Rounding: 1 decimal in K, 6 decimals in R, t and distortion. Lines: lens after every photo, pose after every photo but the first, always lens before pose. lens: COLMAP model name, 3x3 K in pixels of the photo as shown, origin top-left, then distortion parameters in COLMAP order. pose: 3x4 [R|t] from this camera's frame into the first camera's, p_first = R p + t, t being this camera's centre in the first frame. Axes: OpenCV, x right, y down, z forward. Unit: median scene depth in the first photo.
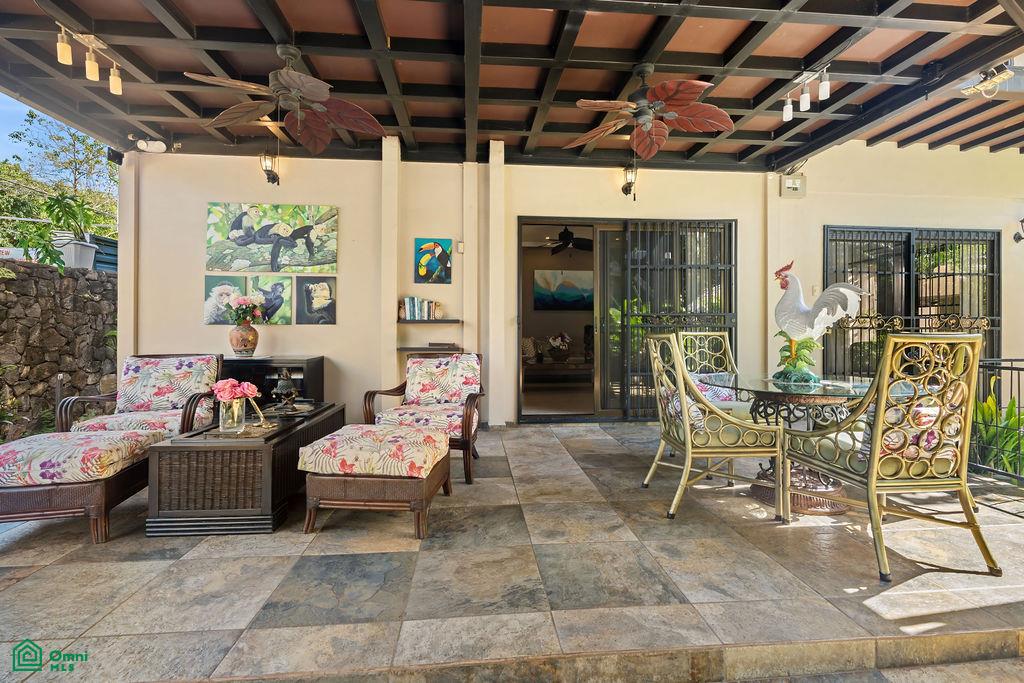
lens RADIAL K [[470.9, 0, 511.6], [0, 470.9, 328.3], [0, 0, 1]] dist [-0.003385, 0.000077]
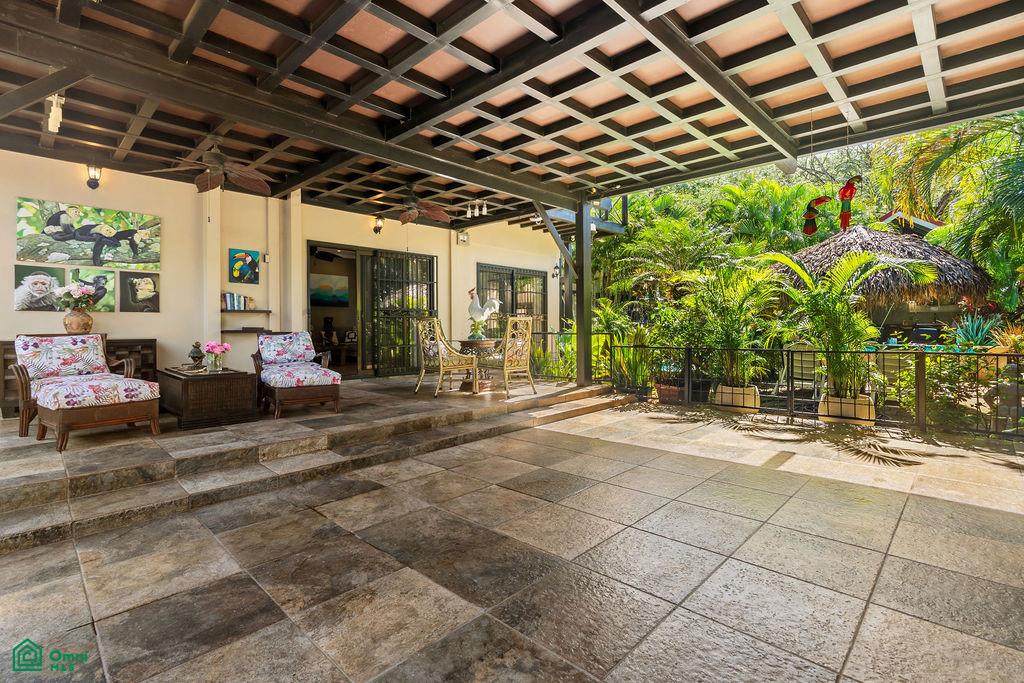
lens RADIAL K [[470.9, 0, 511.6], [0, 470.9, 328.3], [0, 0, 1]] dist [-0.003385, 0.000077]
pose [[0.762102, -0.005190, 0.647436, -0.471777], [0.001087, 0.999977, 0.006736, 0.026492], [-0.647456, -0.004430, 0.762090, -0.541281]]
